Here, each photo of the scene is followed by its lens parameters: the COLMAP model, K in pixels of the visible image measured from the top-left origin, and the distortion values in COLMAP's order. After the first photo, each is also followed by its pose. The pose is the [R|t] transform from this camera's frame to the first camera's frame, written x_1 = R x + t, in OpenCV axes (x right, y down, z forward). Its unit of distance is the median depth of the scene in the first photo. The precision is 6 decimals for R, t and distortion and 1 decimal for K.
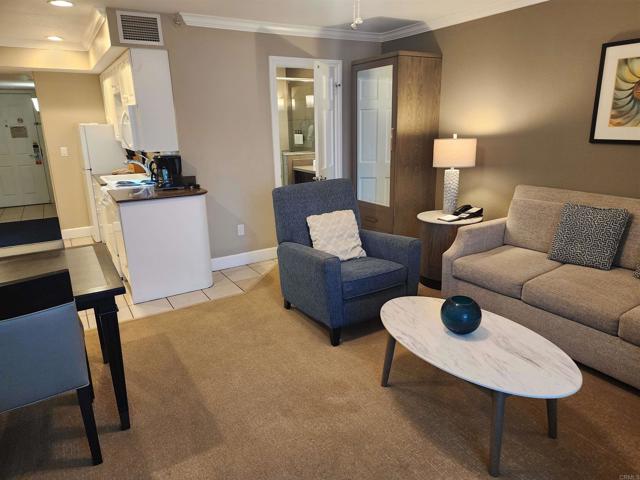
lens RADIAL K [[429.2, 0, 311.8], [0, 429.2, 225.0], [0, 0, 1]] dist [0.055041, -0.020227]
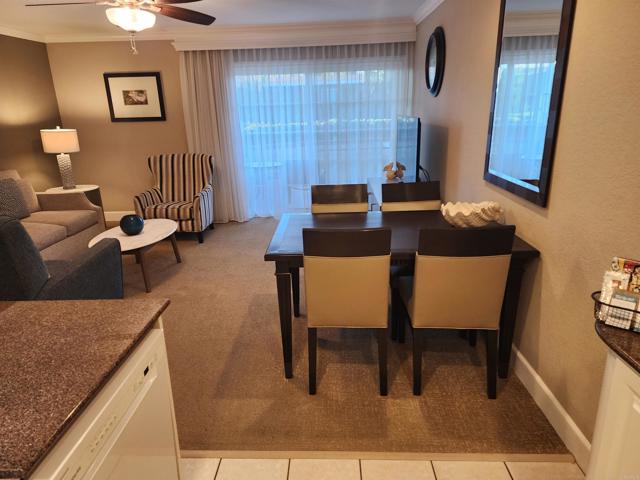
lens RADIAL K [[429.2, 0, 317.9], [0, 429.2, 241.0], [0, 0, 1]] dist [0.055041, -0.020227]
pose [[-0.842585, -0.114242, 0.526307, -0.912355], [0.172535, 0.868479, 0.464733, -0.315993], [-0.510178, 0.482384, -0.712056, 1.404777]]
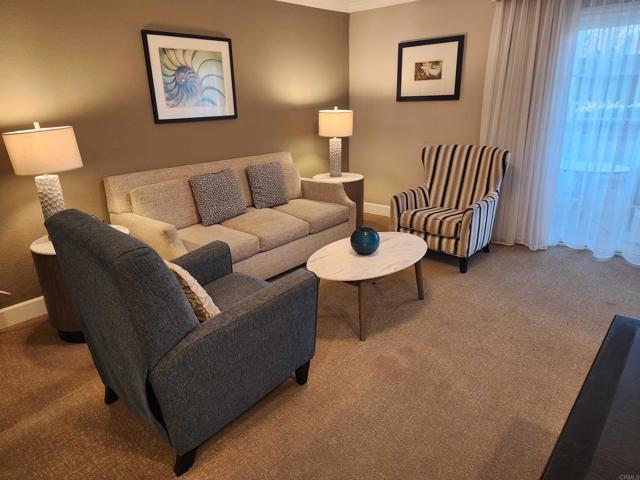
lens RADIAL K [[429.2, 0, 313.4], [0, 429.2, 235.9], [0, 0, 1]] dist [0.055041, -0.020227]
pose [[-0.305283, -0.265076, 0.914624, -0.593677], [0.258898, 0.901192, 0.347598, -0.226118], [-0.916392, 0.342910, -0.206491, 1.039312]]
